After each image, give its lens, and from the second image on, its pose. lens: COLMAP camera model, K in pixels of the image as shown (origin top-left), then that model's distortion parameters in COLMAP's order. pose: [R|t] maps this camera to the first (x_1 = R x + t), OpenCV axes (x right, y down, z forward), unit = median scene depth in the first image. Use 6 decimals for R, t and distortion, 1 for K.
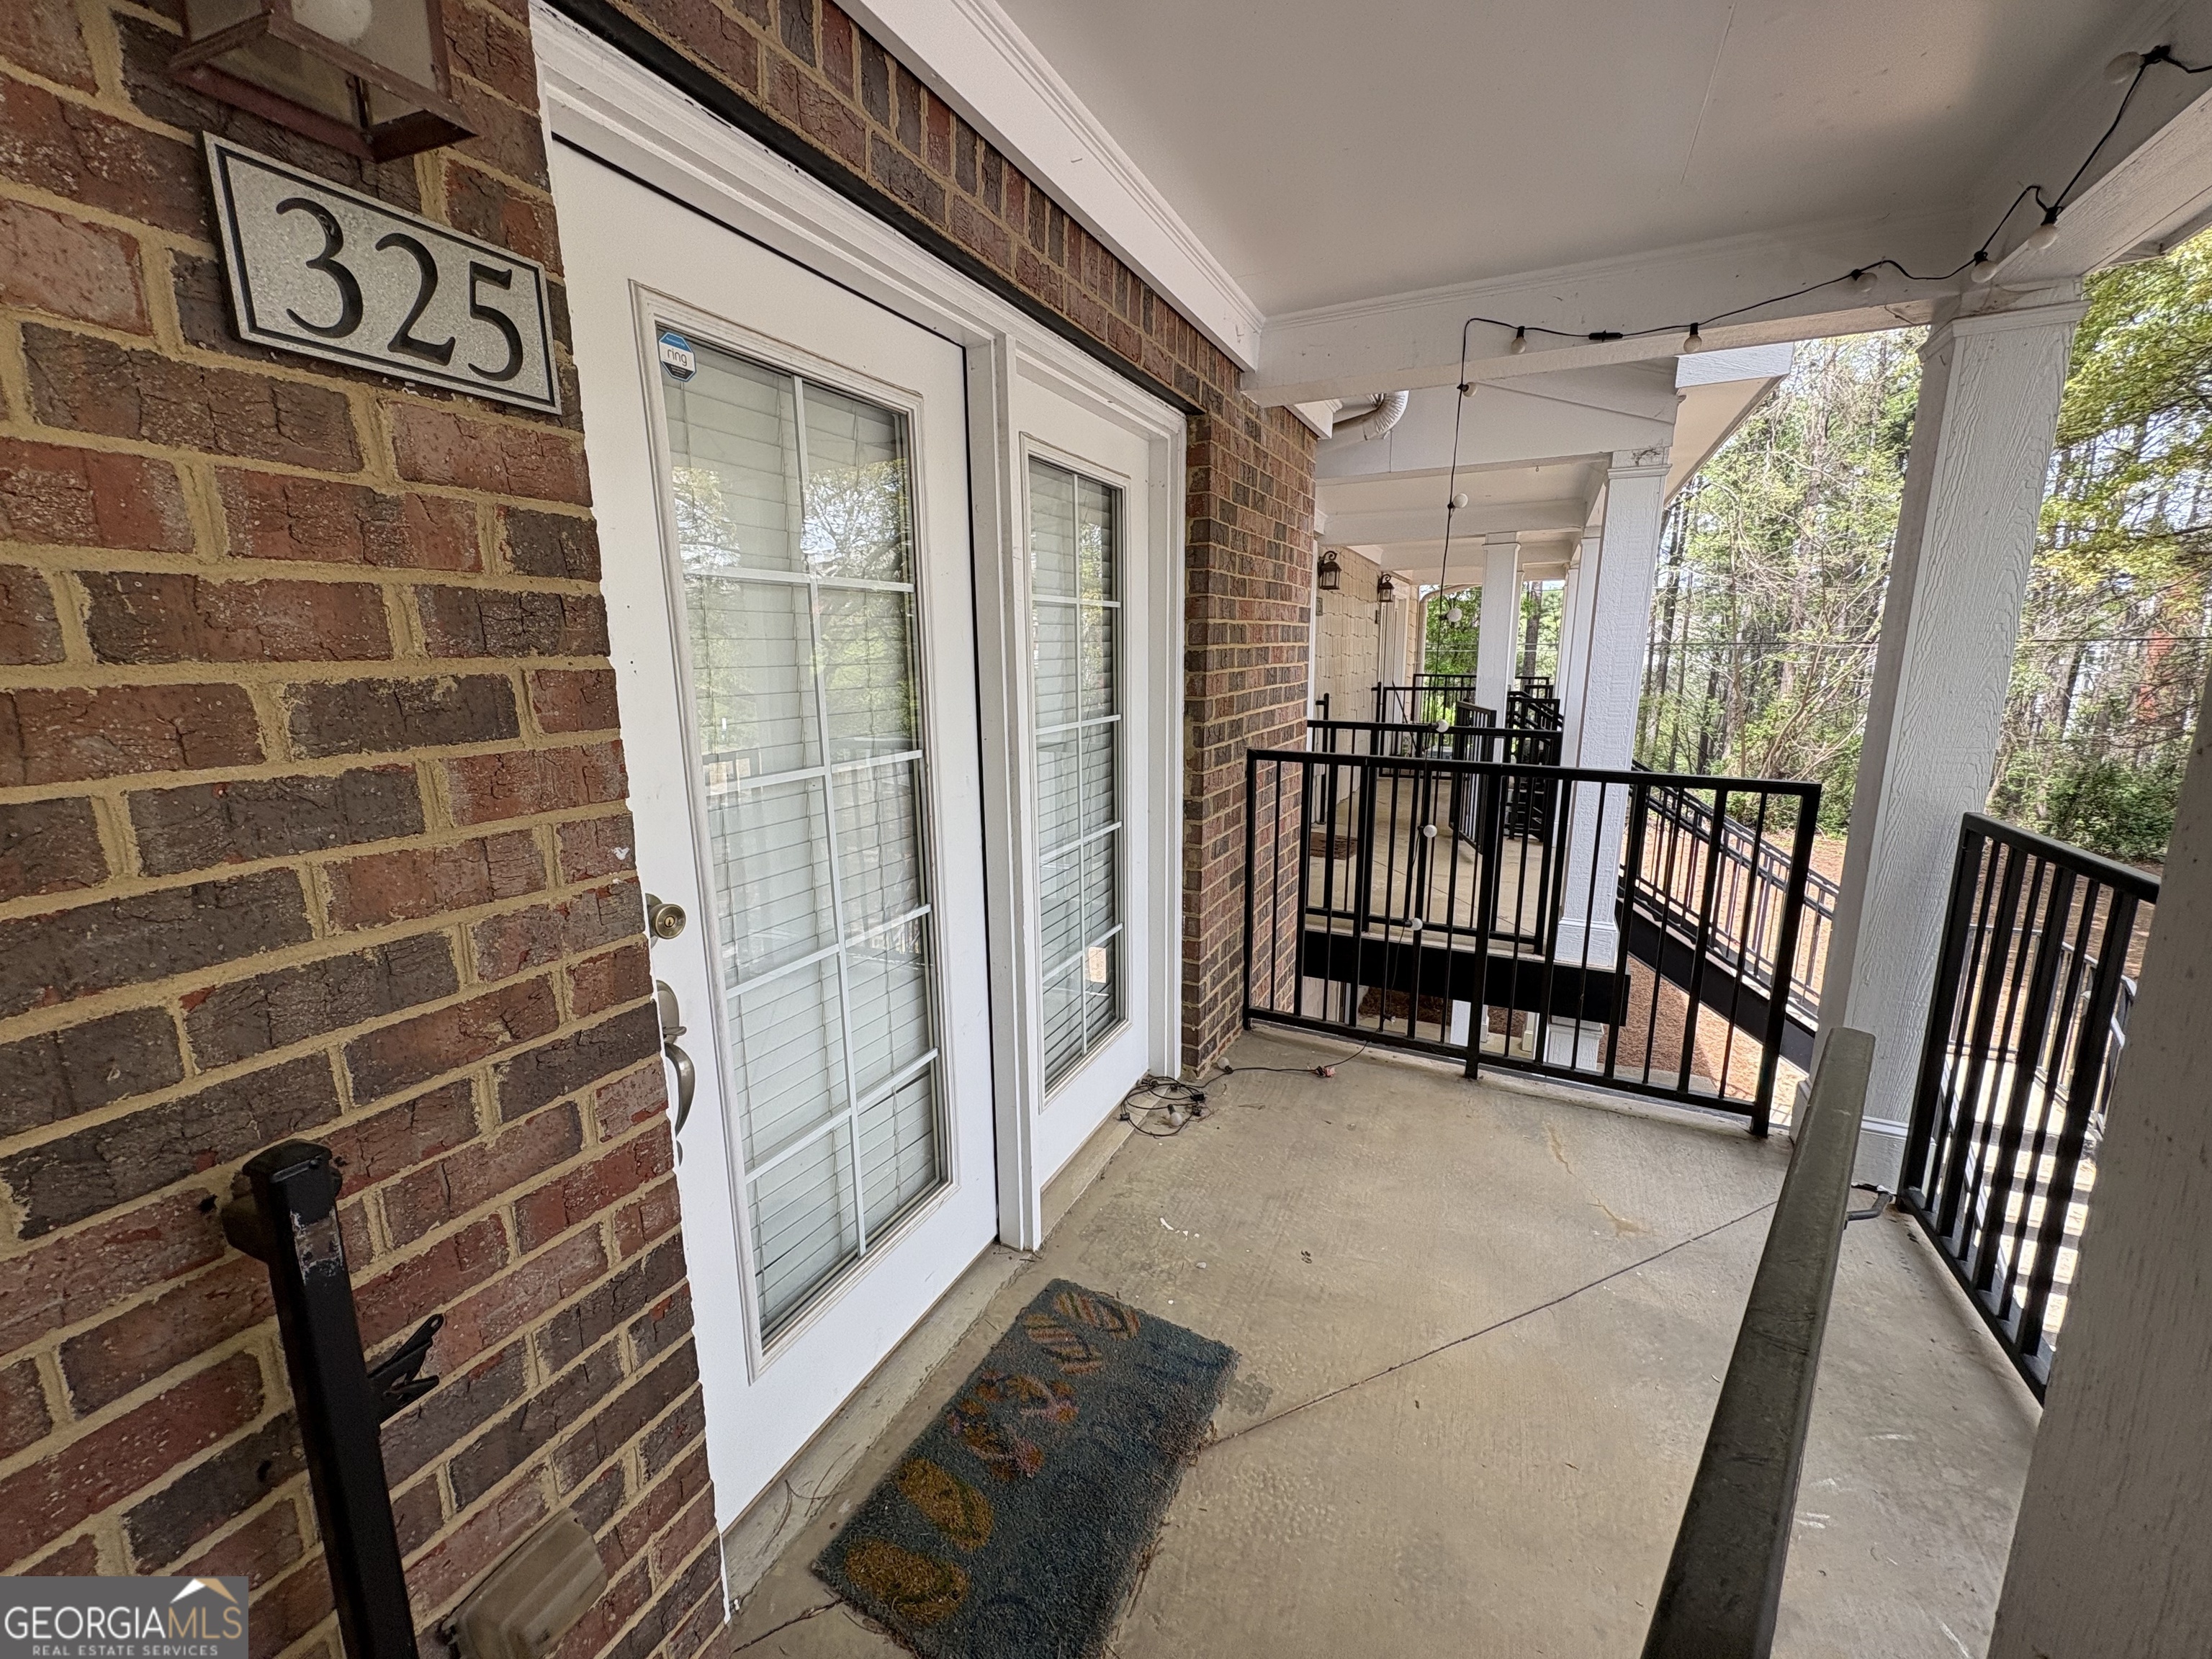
lens RADIAL K [[880.4, 0, 1101.1], [0, 880.4, 822.9], [0, 0, 1]] dist [0.000627, 0.000018]
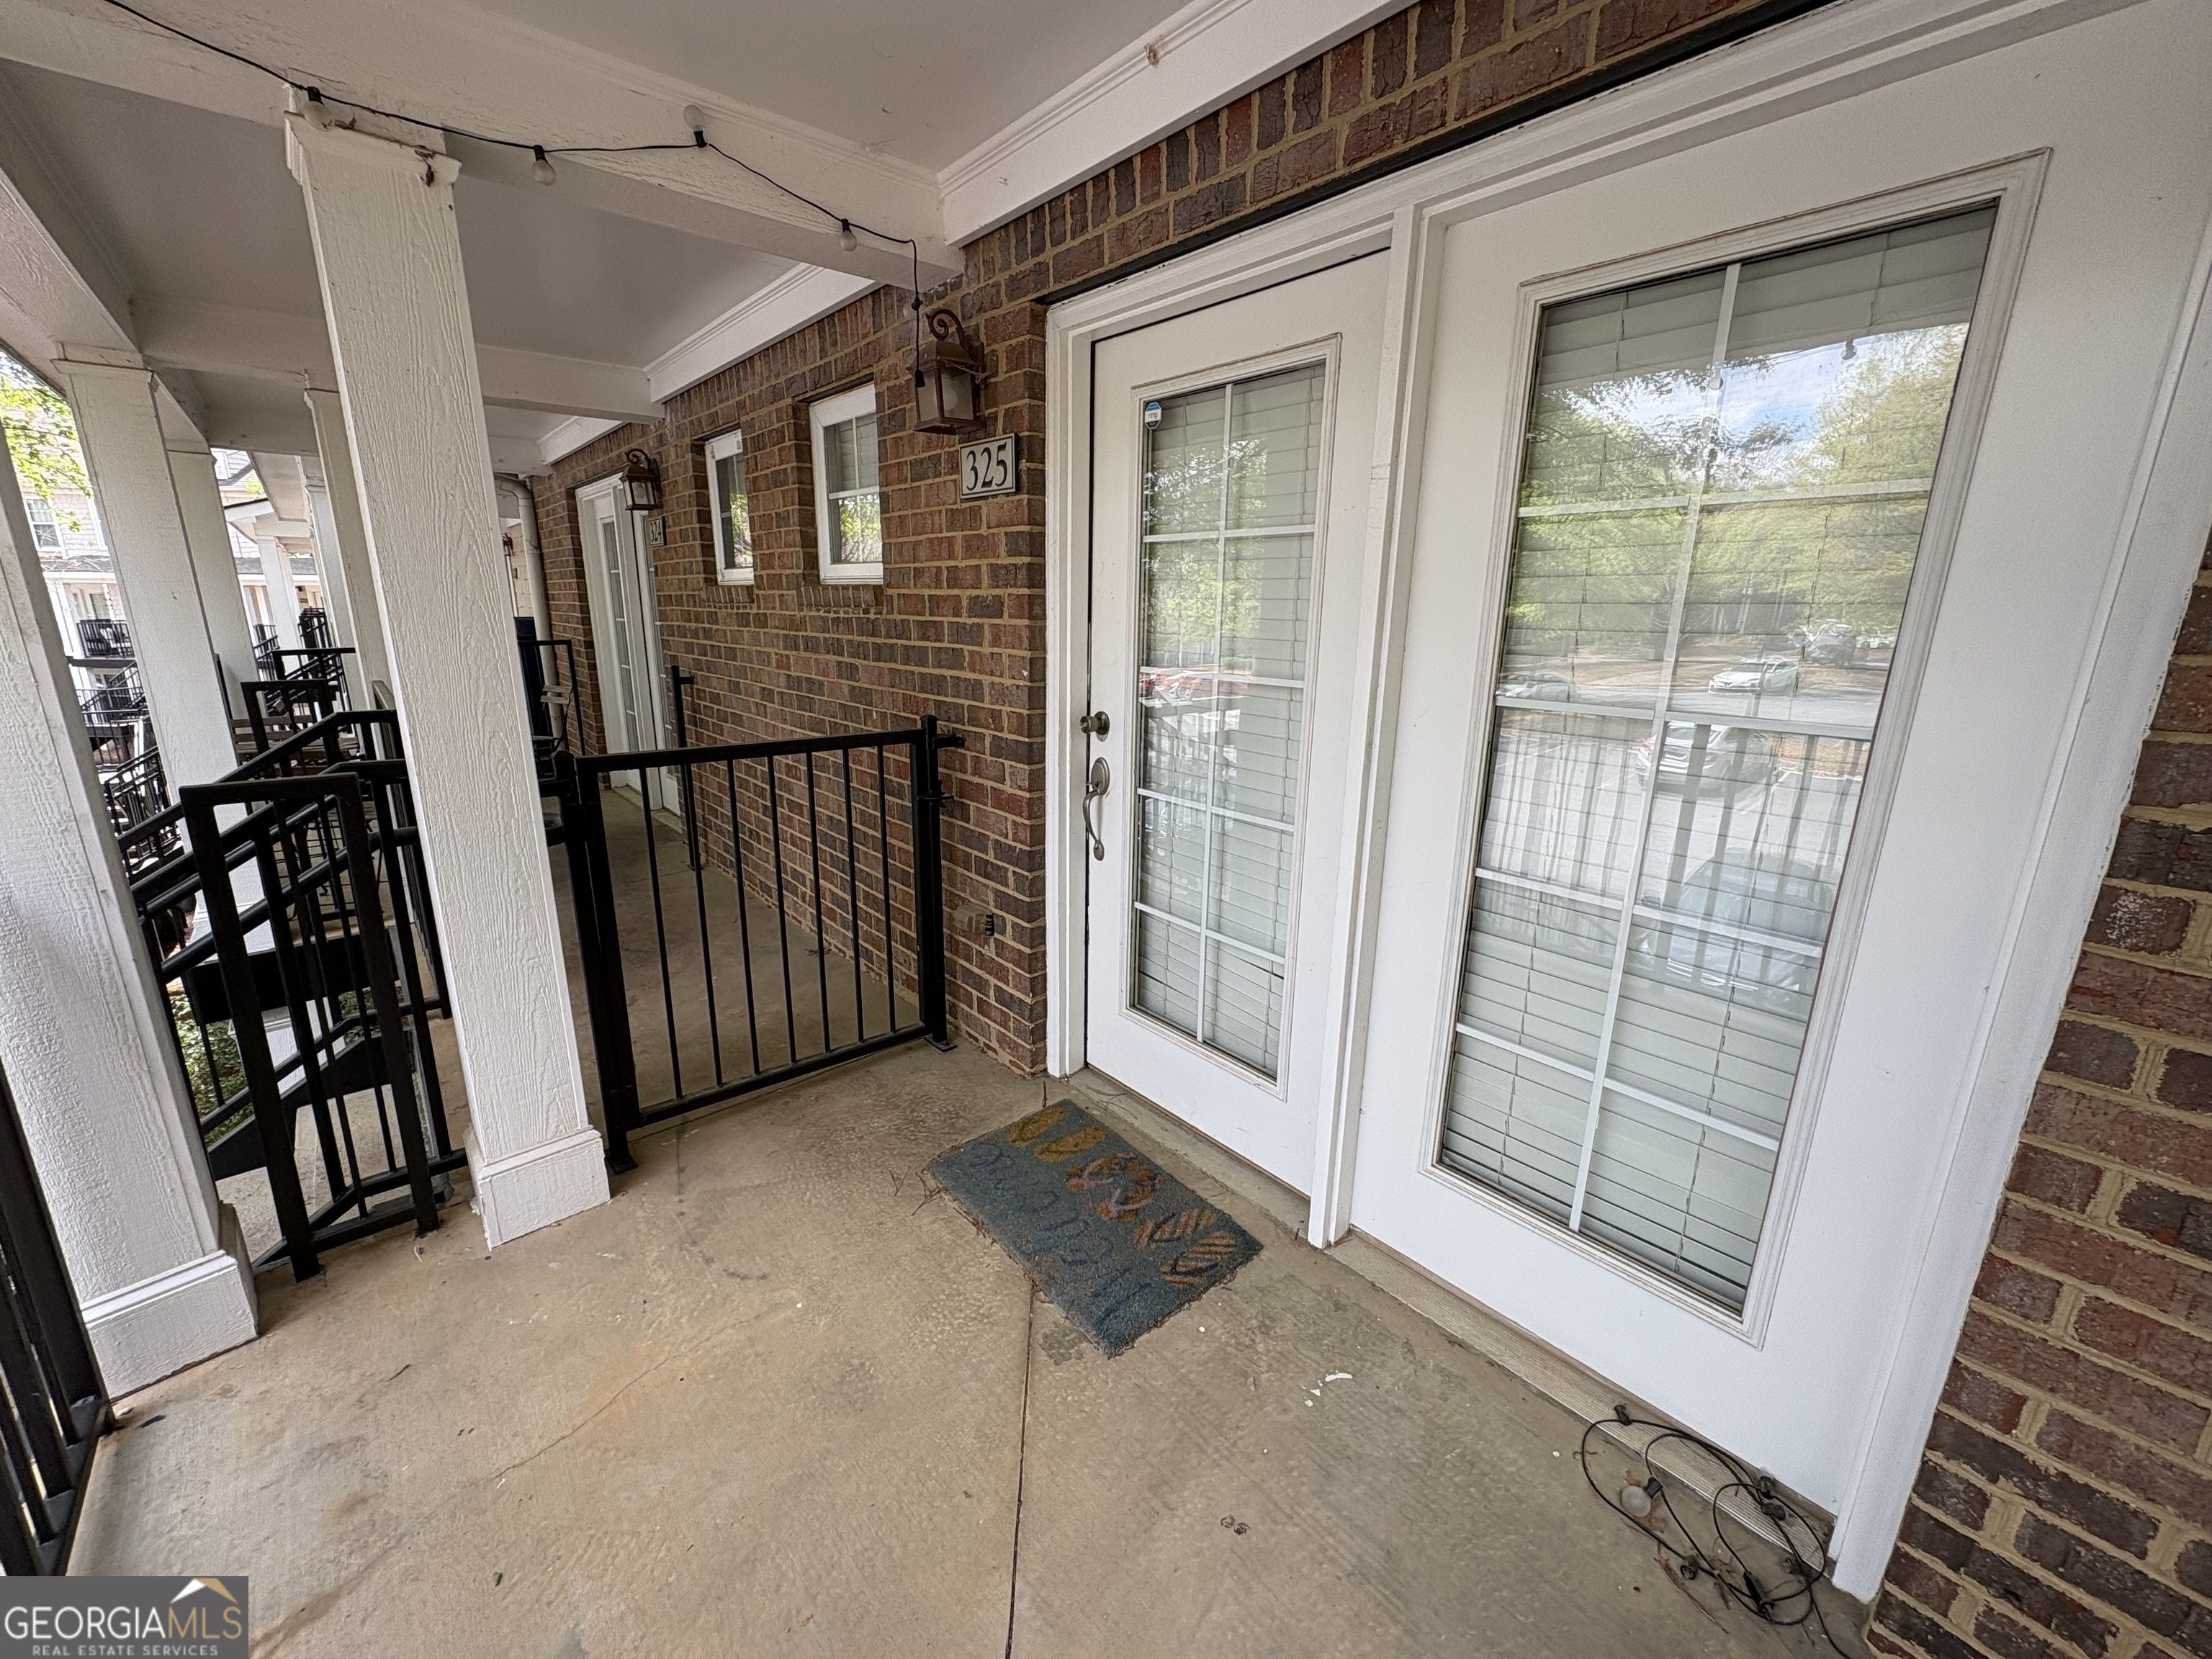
lens RADIAL K [[880.4, 0, 1102.5], [0, 880.4, 820.2], [0, 0, 1]] dist [0.000627, 0.000018]
pose [[-0.393543, 0.230347, -0.889980, 1.865257], [-0.183992, 0.928776, 0.321748, -0.474195], [0.900706, 0.290370, -0.323132, 2.465025]]
